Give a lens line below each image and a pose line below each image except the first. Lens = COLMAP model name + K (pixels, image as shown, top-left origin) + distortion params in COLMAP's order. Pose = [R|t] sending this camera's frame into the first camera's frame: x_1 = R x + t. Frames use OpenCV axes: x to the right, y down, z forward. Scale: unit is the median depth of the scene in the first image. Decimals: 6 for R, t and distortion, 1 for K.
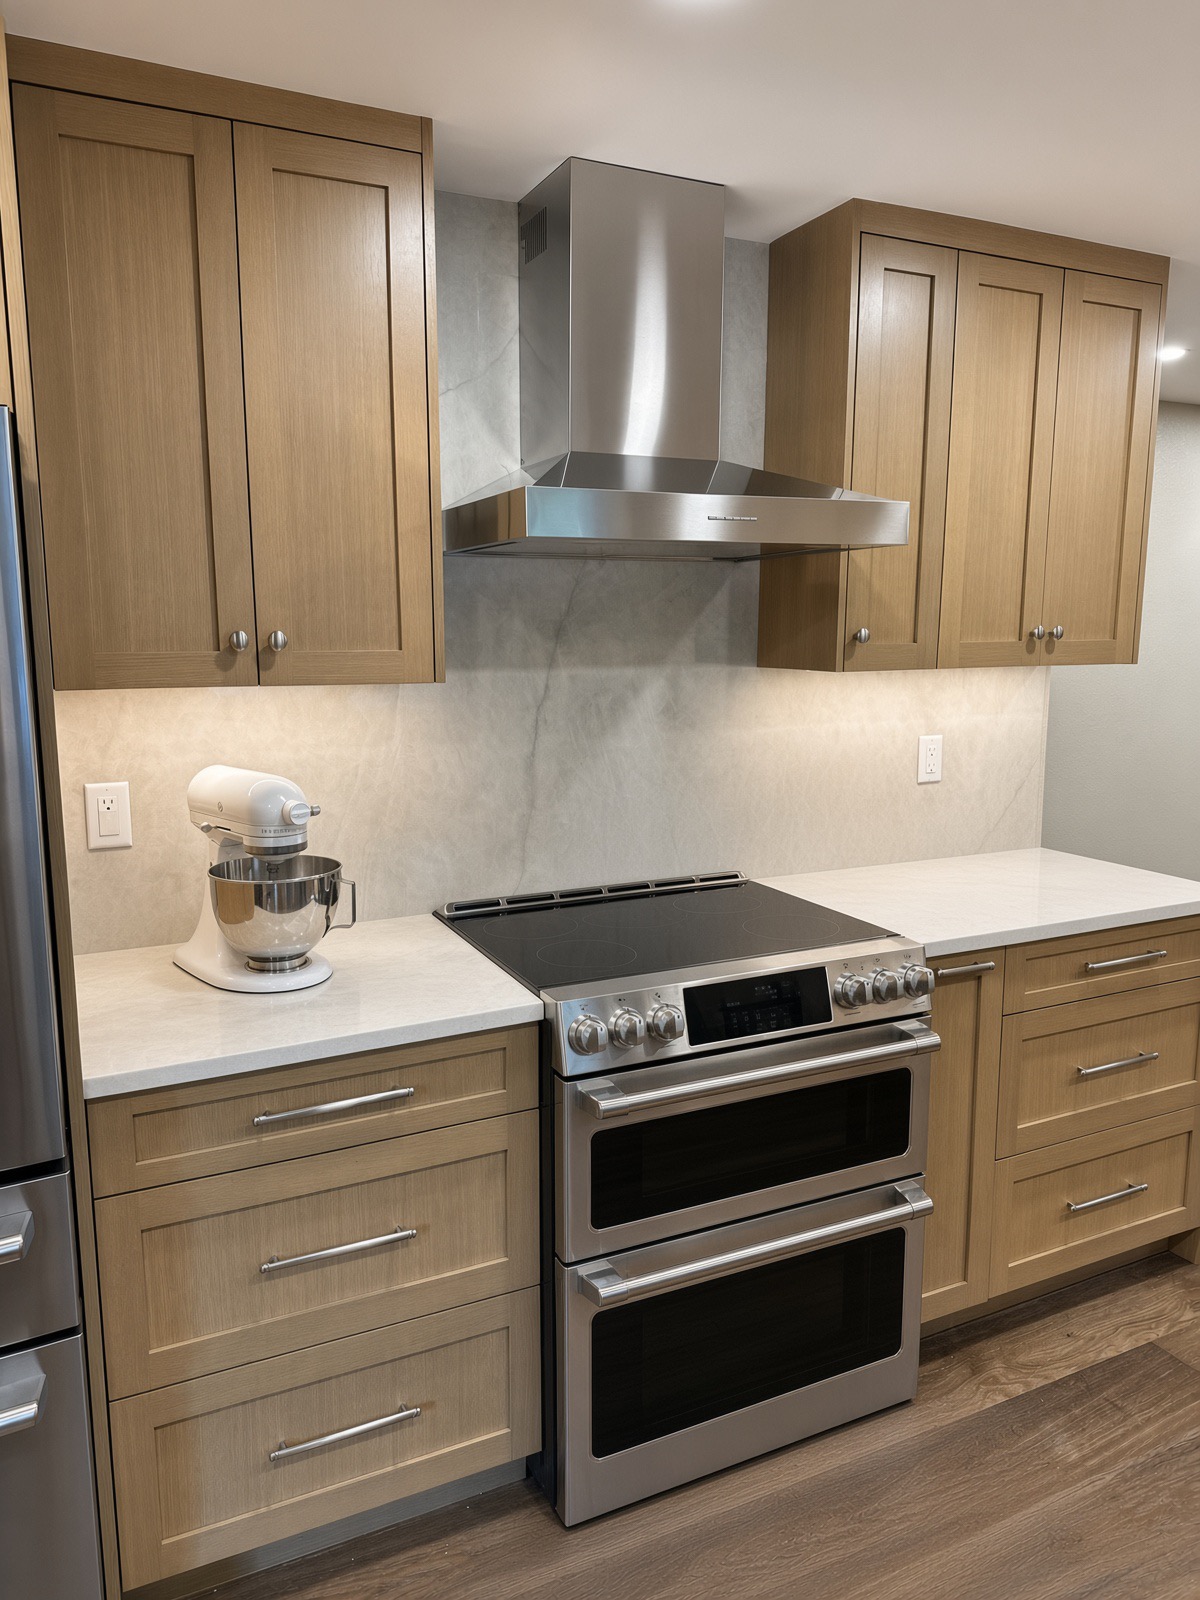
lens RADIAL K [[1071.3, 0, 594.7], [0, 1071.3, 790.6], [0, 0, 1]] dist [0.043400, -0.085396]
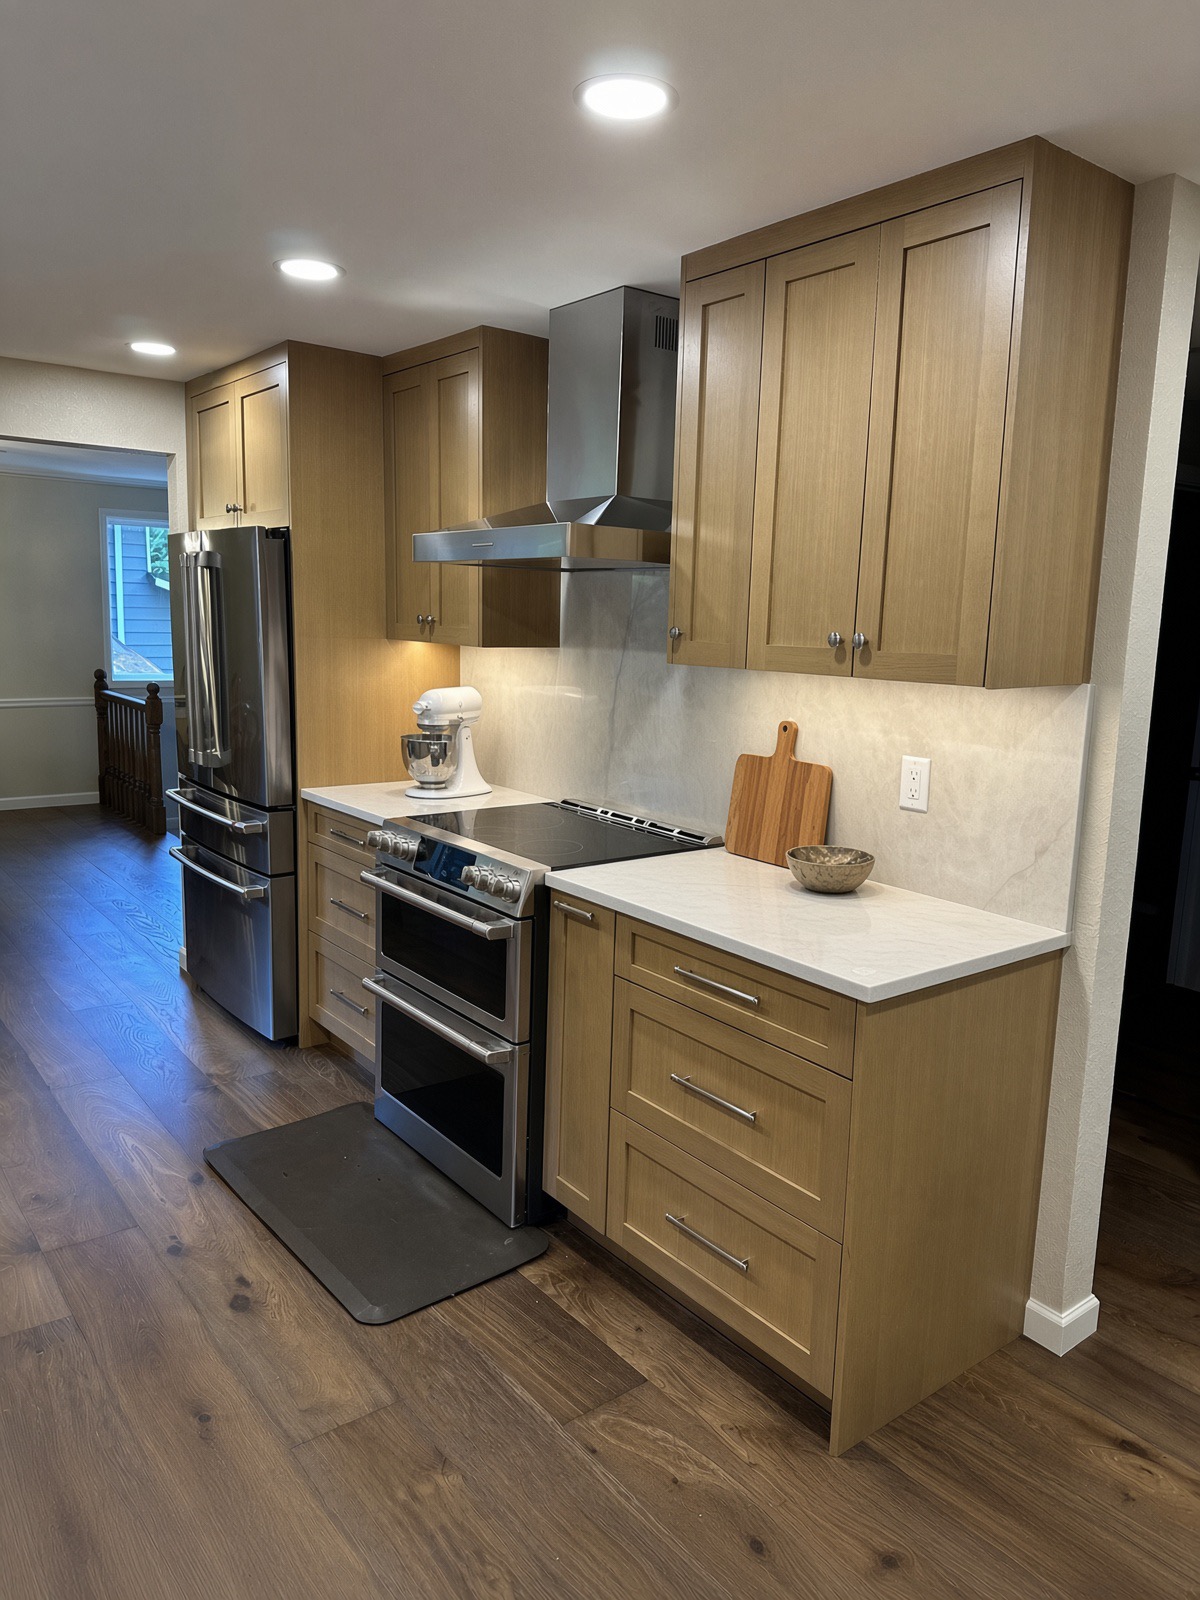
lens RADIAL K [[1093.1, 0, 598.4], [0, 1093.1, 790.4], [0, 0, 1]] dist [0.081491, -0.095307]
pose [[0.235685, 0.167102, -0.957355, 1.324248], [-0.175223, 0.976268, 0.127267, -0.110522], [0.955903, 0.137756, 0.259372, 0.616115]]
